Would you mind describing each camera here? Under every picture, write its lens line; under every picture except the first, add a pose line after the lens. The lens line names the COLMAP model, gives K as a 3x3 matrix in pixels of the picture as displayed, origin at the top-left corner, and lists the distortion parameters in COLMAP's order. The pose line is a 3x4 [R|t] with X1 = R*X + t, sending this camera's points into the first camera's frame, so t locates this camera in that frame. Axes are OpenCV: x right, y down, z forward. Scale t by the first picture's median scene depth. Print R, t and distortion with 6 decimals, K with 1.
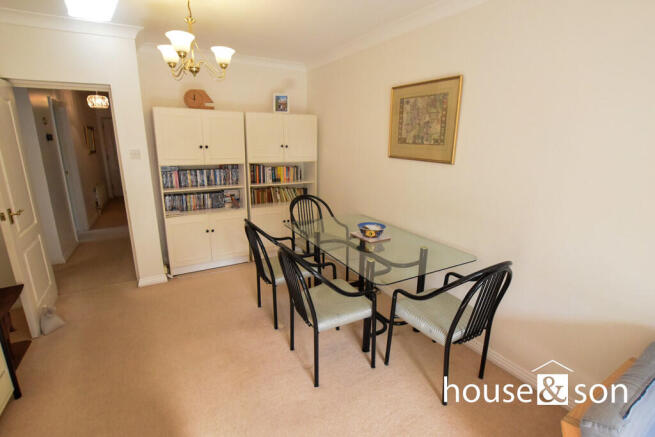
lens RADIAL K [[306.6, 0, 325.6], [0, 306.6, 220.3], [0, 0, 1]] dist [-0.042057, 0.010845]
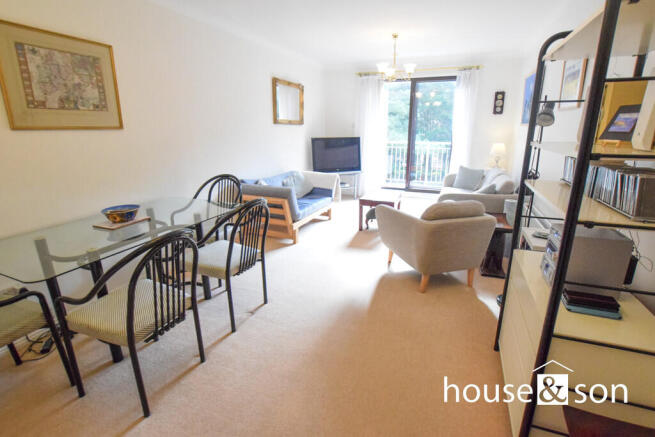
lens RADIAL K [[306.6, 0, 325.6], [0, 306.6, 220.3], [0, 0, 1]] dist [-0.042057, 0.010845]
pose [[-0.620499, -0.228917, 0.750052, -0.861944], [0.210598, 0.872670, 0.440563, -0.204774], [-0.755400, 0.431328, -0.493282, 1.047864]]
